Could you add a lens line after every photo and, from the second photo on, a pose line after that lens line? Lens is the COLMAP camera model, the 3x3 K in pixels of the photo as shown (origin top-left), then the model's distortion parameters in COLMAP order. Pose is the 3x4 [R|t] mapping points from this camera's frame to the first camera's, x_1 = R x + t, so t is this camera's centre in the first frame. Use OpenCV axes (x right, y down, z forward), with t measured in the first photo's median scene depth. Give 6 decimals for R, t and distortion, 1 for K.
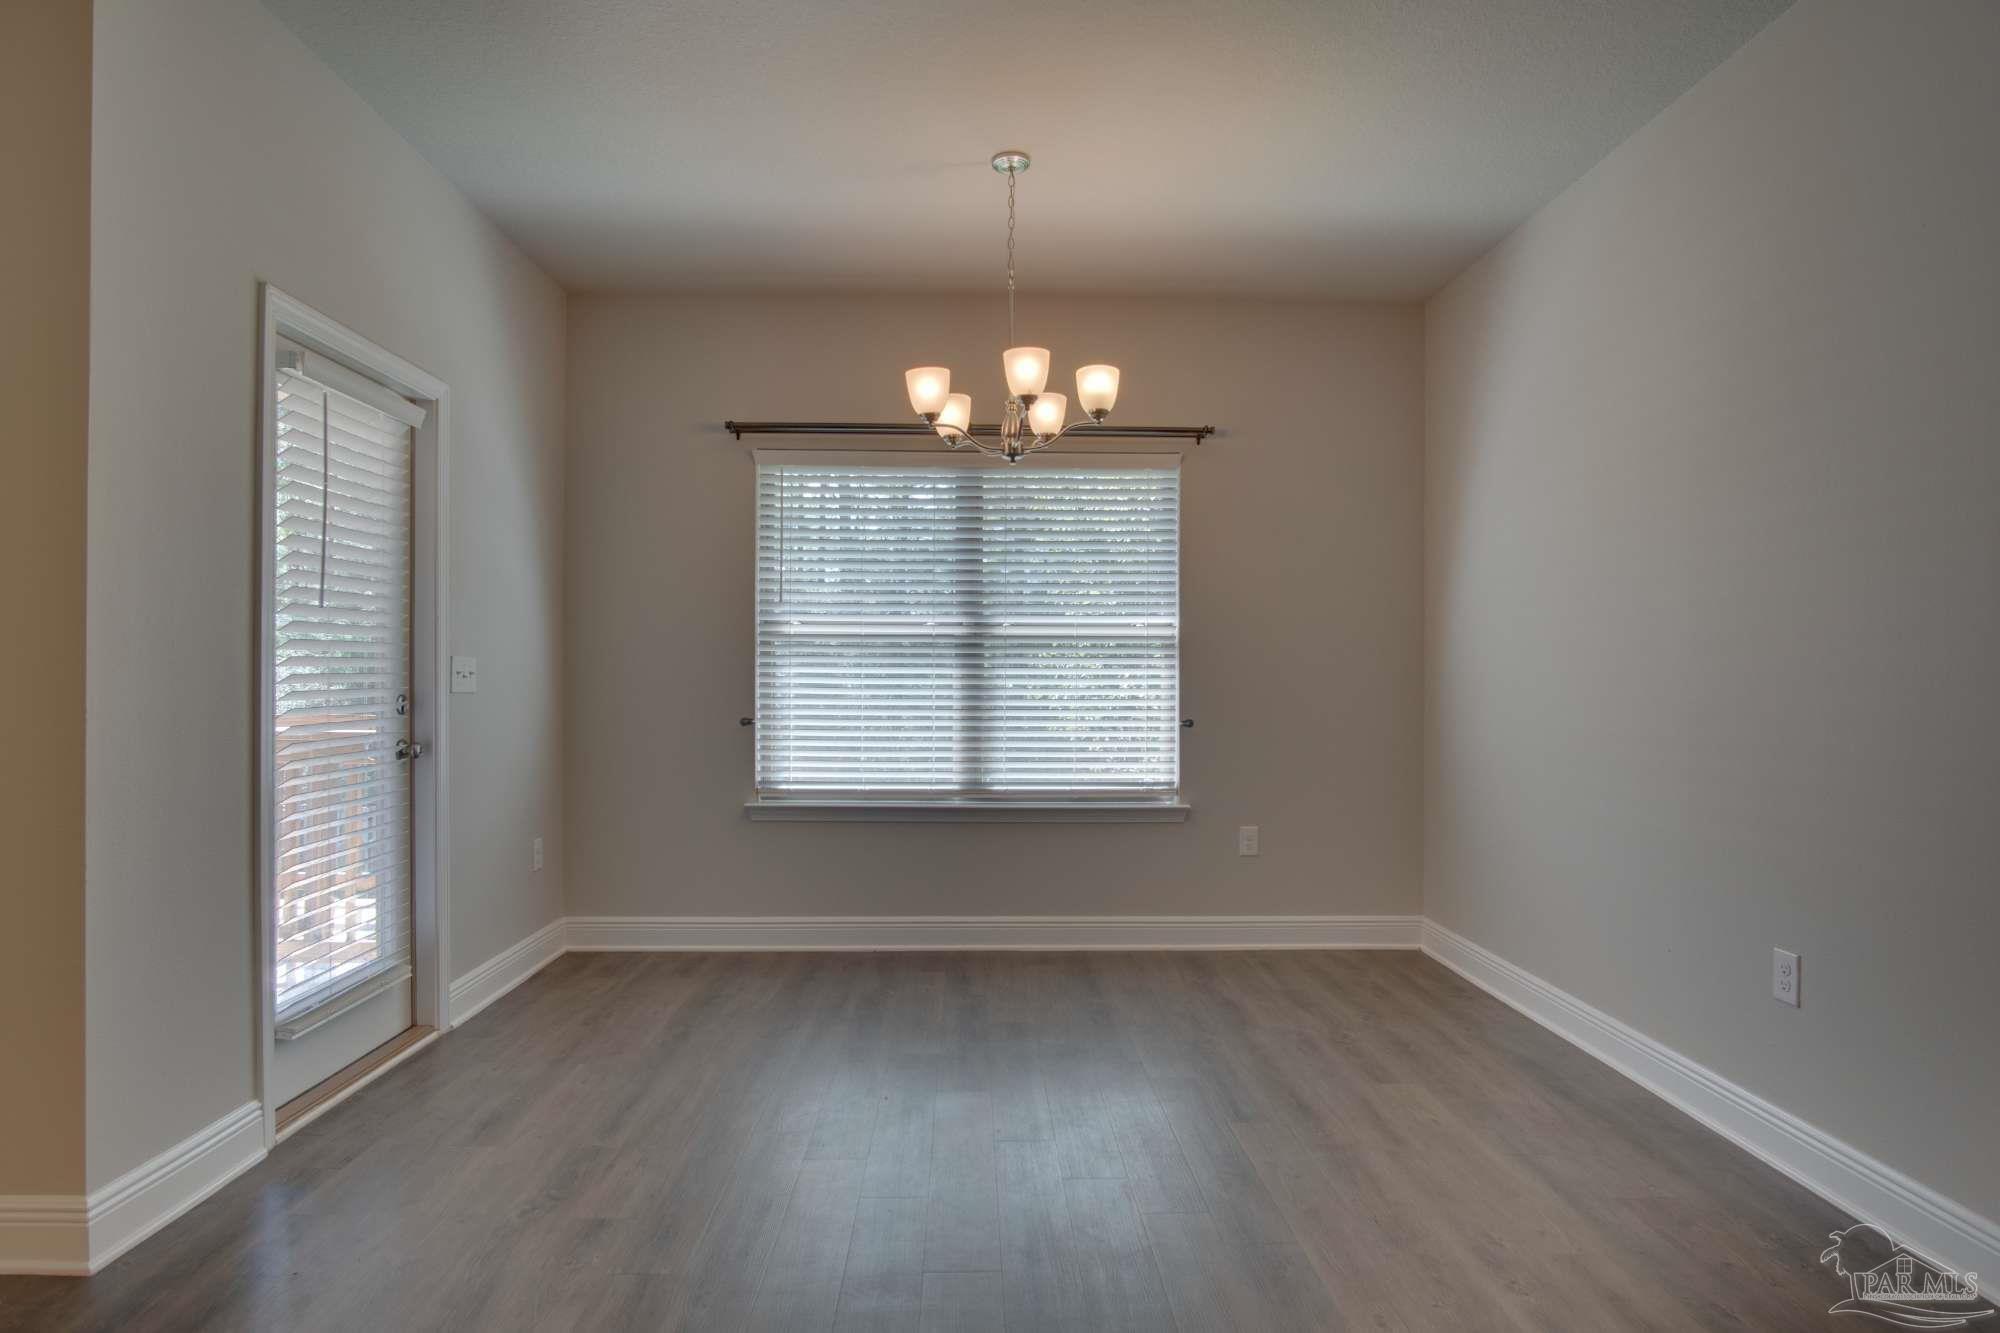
lens RADIAL K [[1070.6, 0, 999.9], [0, 1070.6, 671.8], [0, 0, 1]] dist [-0.036879, 0.011197]
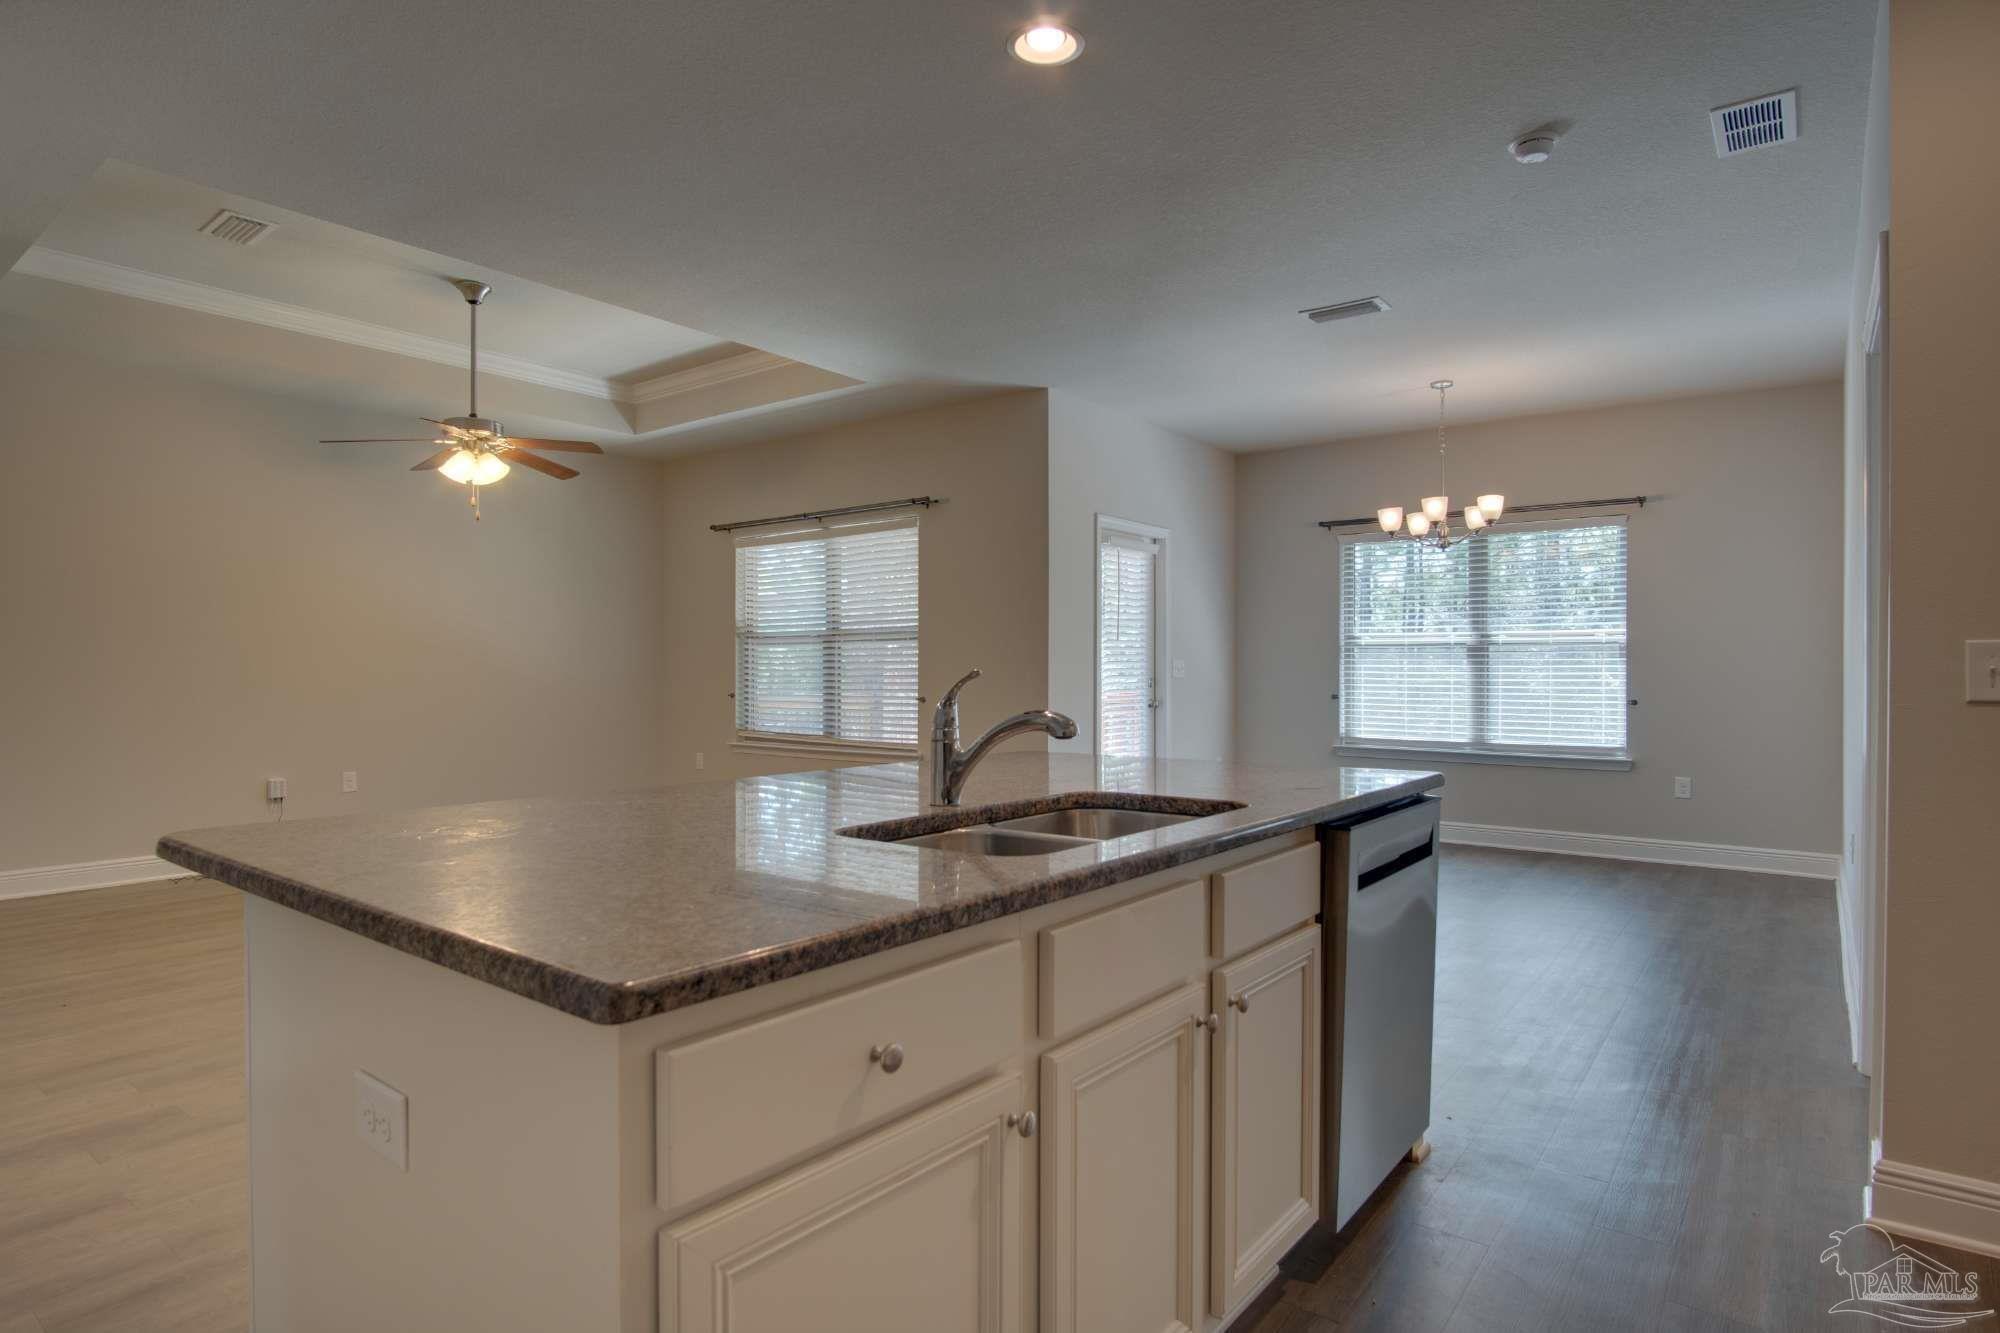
lens RADIAL K [[1070.6, 0, 999.9], [0, 1070.6, 671.8], [0, 0, 1]] dist [-0.036879, 0.011197]
pose [[0.777423, 0.000709, -0.628978, 0.409361], [0.003873, 0.999975, 0.005914, -0.004261], [0.628966, -0.007034, 0.777401, -0.640420]]
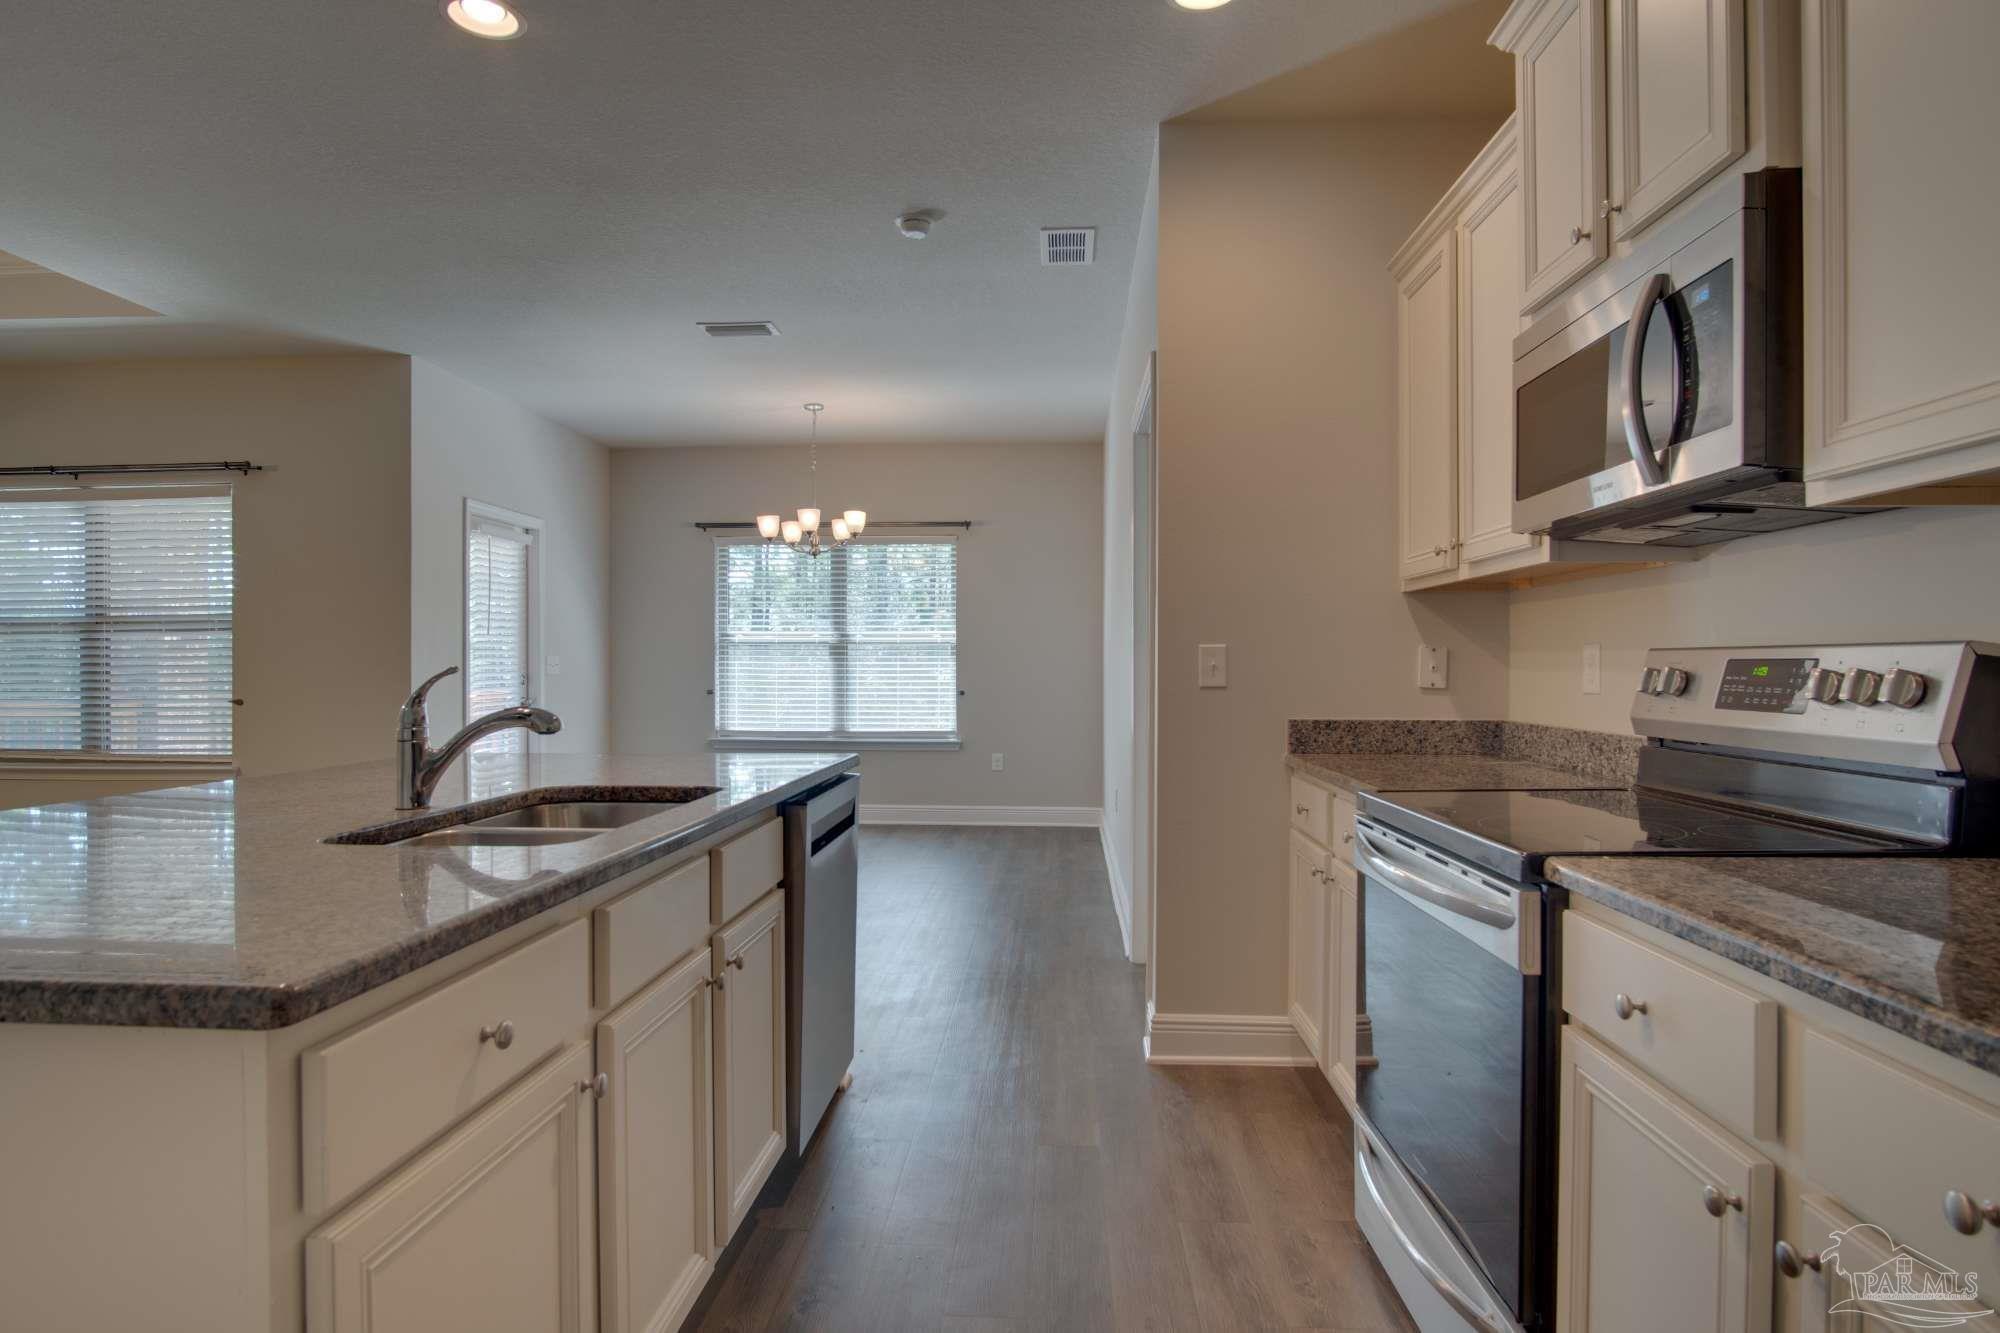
lens RADIAL K [[1070.6, 0, 999.9], [0, 1070.6, 671.8], [0, 0, 1]] dist [-0.036879, 0.011197]
pose [[0.996661, -0.000774, -0.081649, 0.378815], [0.001699, 0.999935, 0.011255, -0.004695], [0.081635, -0.011357, 0.996598, -0.706584]]
